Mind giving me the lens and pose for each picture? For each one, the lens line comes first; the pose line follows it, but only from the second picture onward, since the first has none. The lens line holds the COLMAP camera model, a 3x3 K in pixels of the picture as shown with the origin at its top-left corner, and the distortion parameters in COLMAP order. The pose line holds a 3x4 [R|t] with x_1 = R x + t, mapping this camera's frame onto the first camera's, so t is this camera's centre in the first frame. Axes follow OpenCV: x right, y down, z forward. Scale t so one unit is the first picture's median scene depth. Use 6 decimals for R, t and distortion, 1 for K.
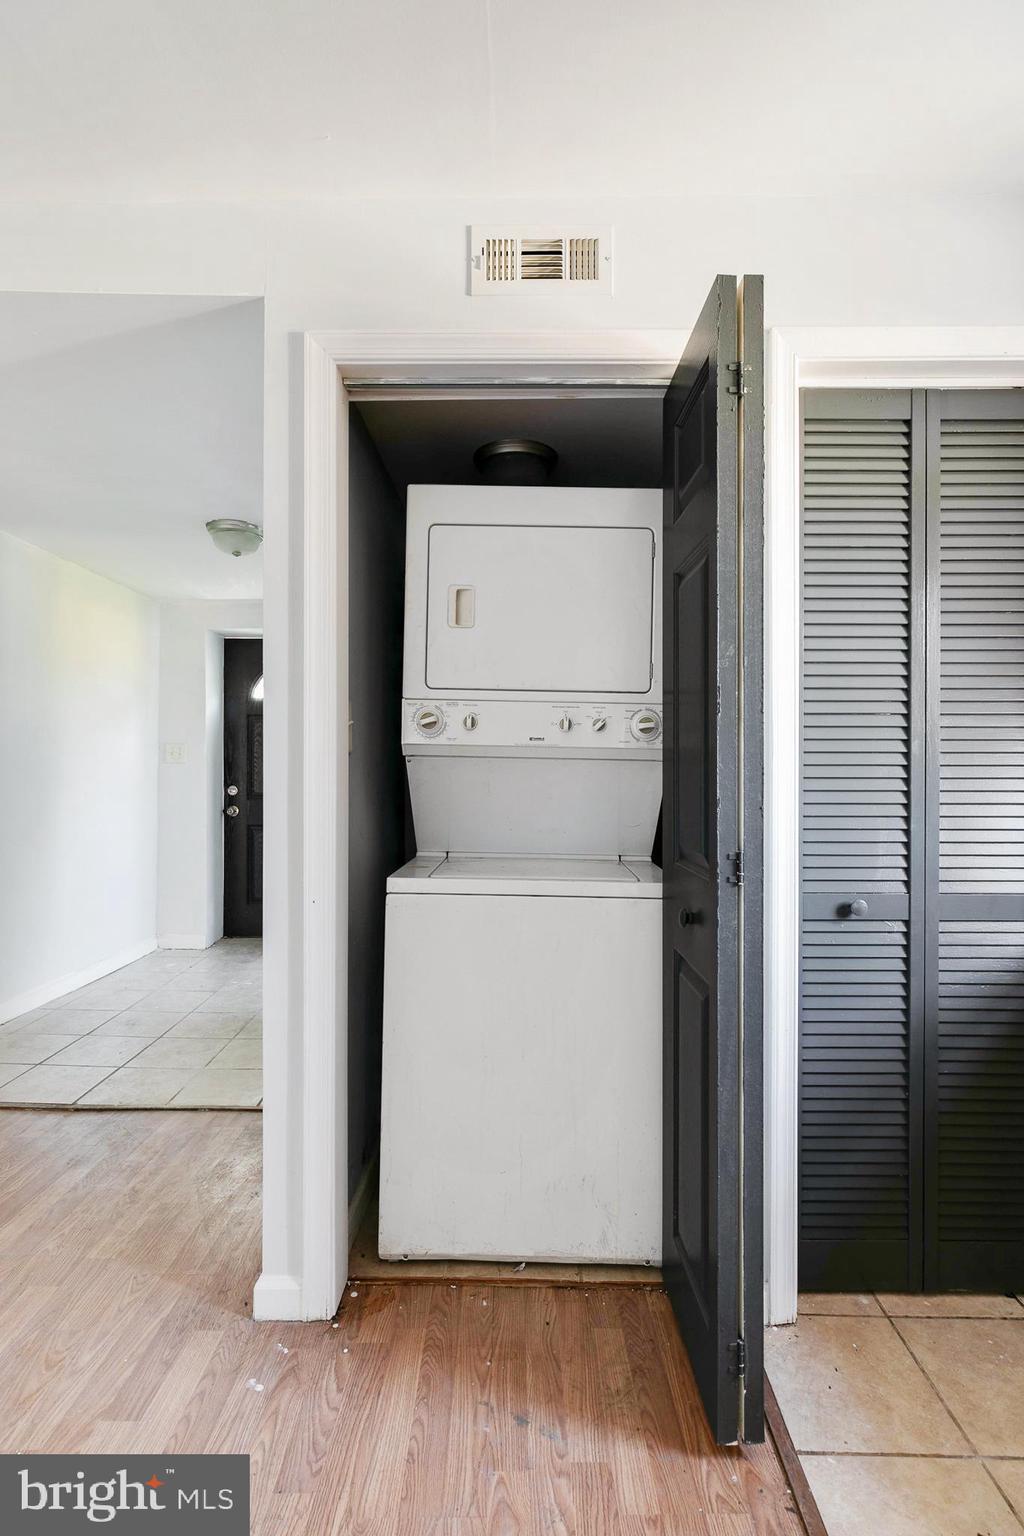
lens RADIAL K [[690.7, 0, 515.5], [0, 690.7, 769.5], [0, 0, 1]] dist [0.003913, 0.000500]
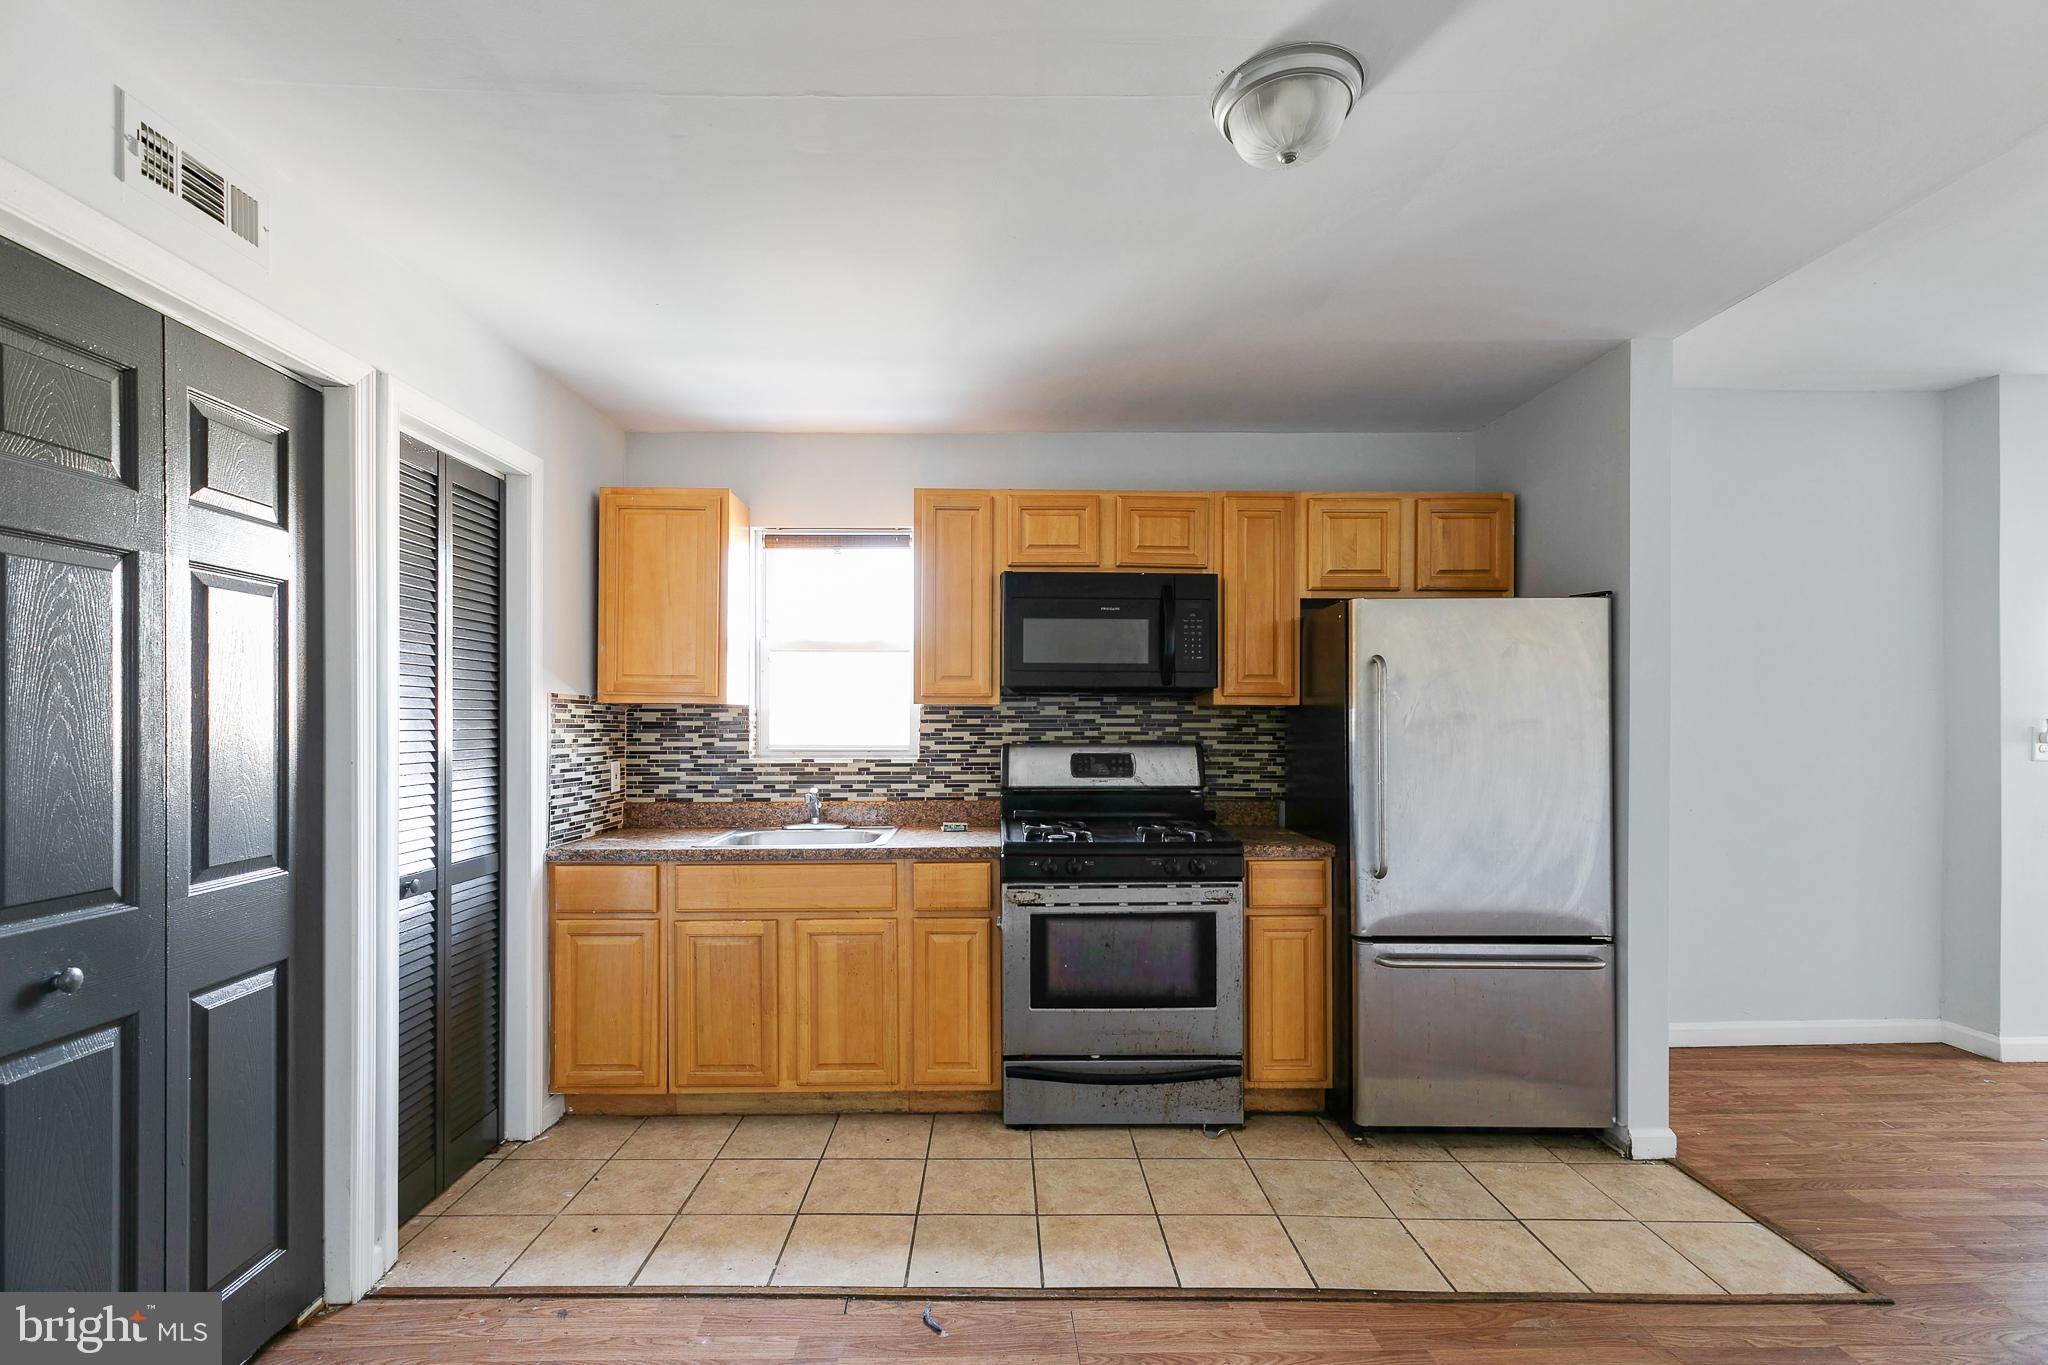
lens RADIAL K [[930.6, 0, 989.2], [0, 930.6, 723.0], [0, 0, 1]] dist [0.003919, 0.000525]
pose [[-0.007659, -0.009925, 0.999921, -1.071527], [-0.004320, 0.999942, 0.009892, -0.094849], [-0.999961, -0.004244, -0.007701, 0.045009]]
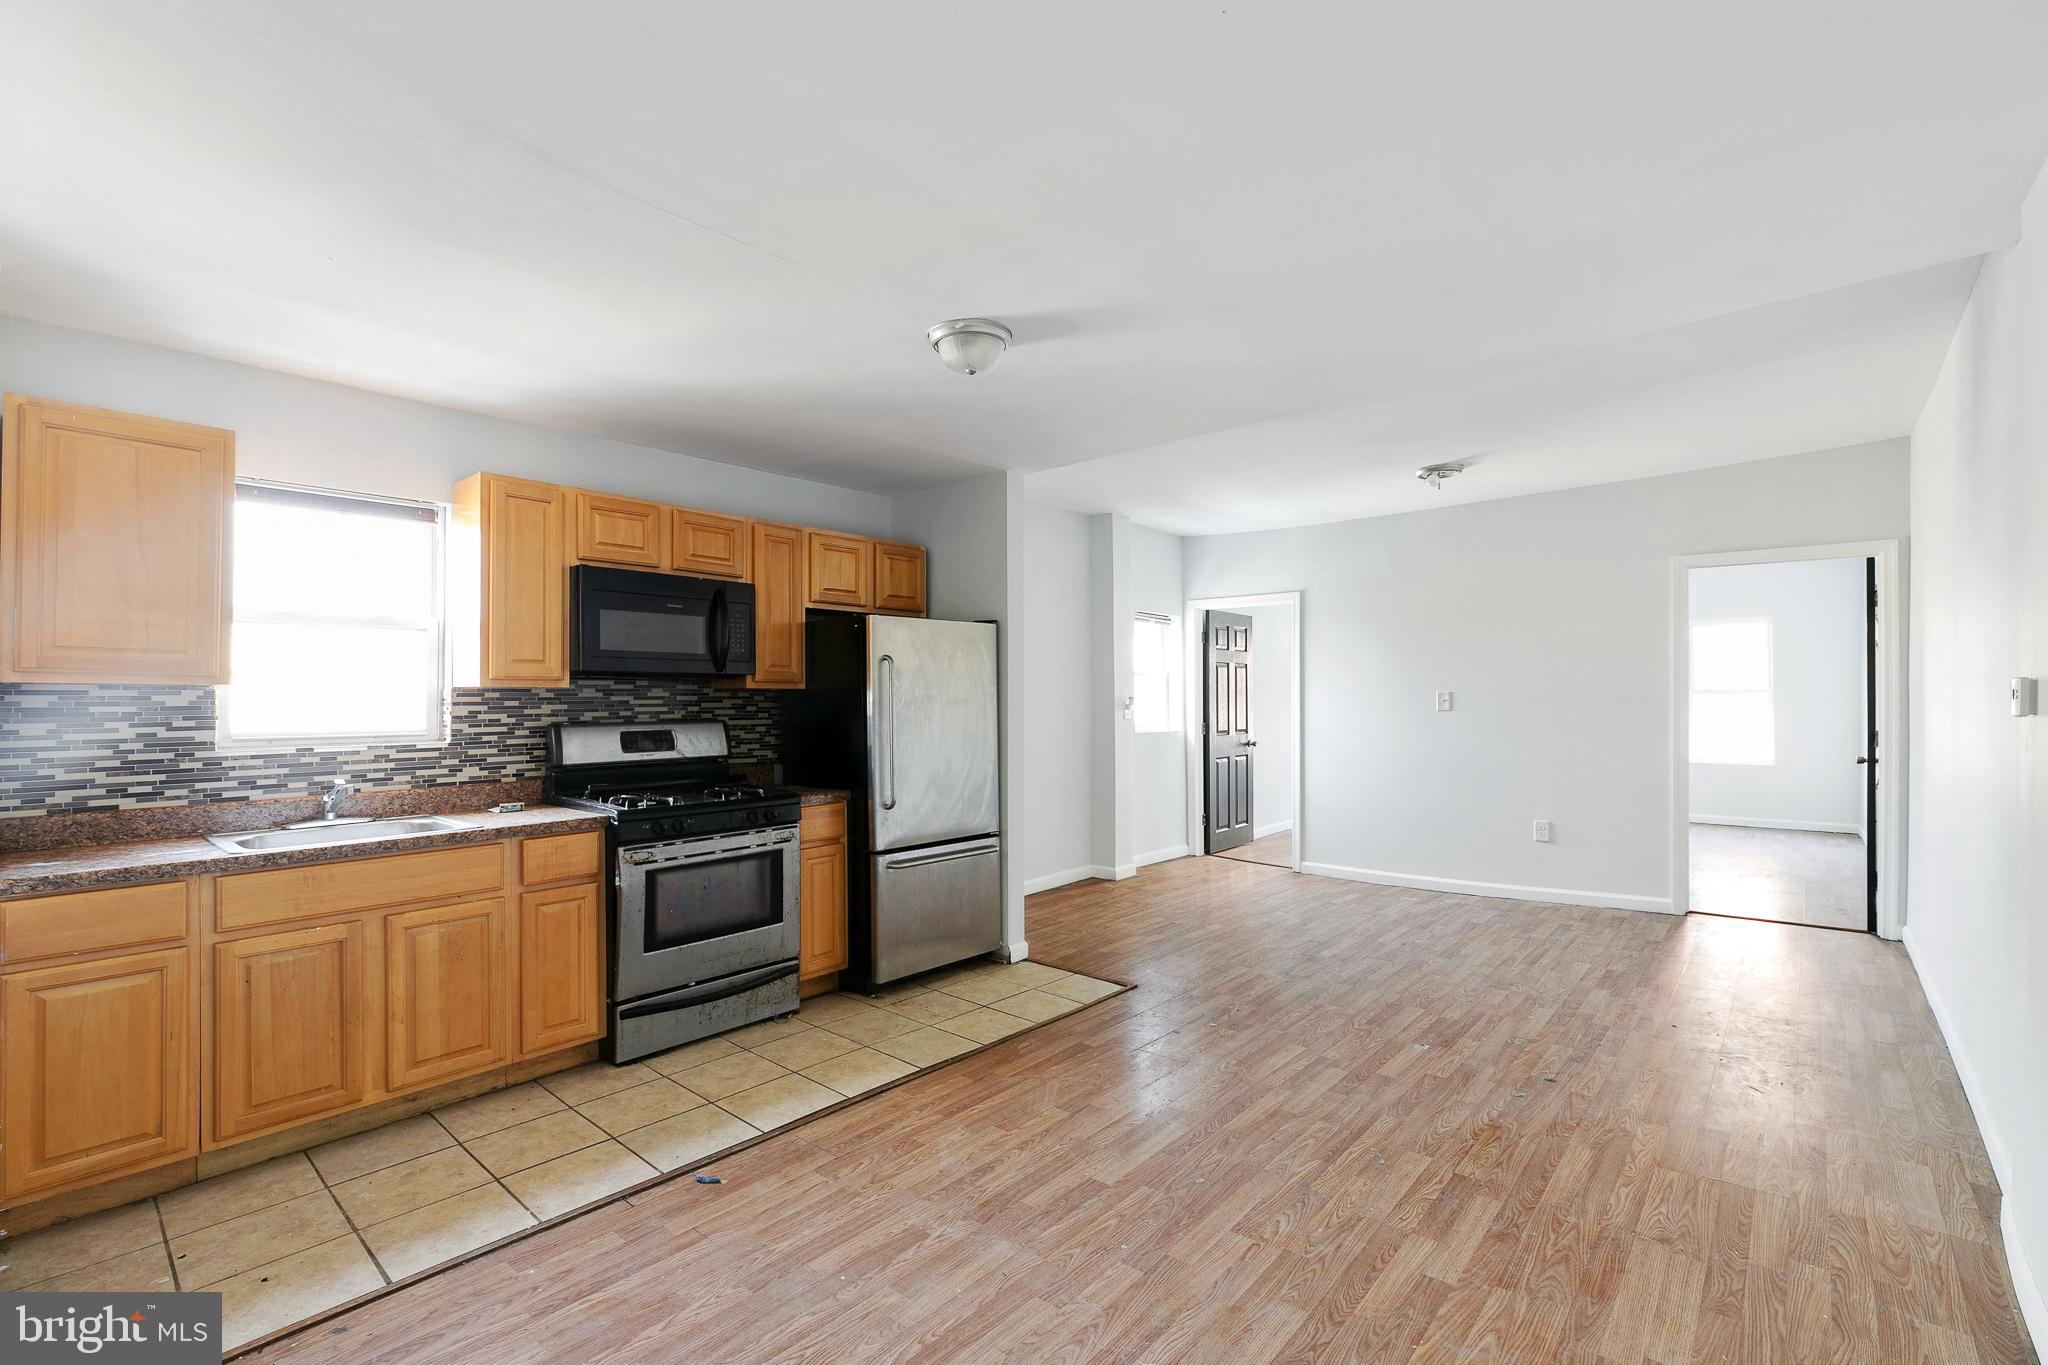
lens RADIAL K [[917.8, 0, 1026.2], [0, 917.8, 697.4], [0, 0, 1]] dist [0.004357, 0.000490]
pose [[-0.751299, -0.003168, 0.659954, -1.263375], [-0.002587, 0.999995, 0.001855, -0.098830], [-0.659956, -0.000314, -0.751304, 0.962210]]
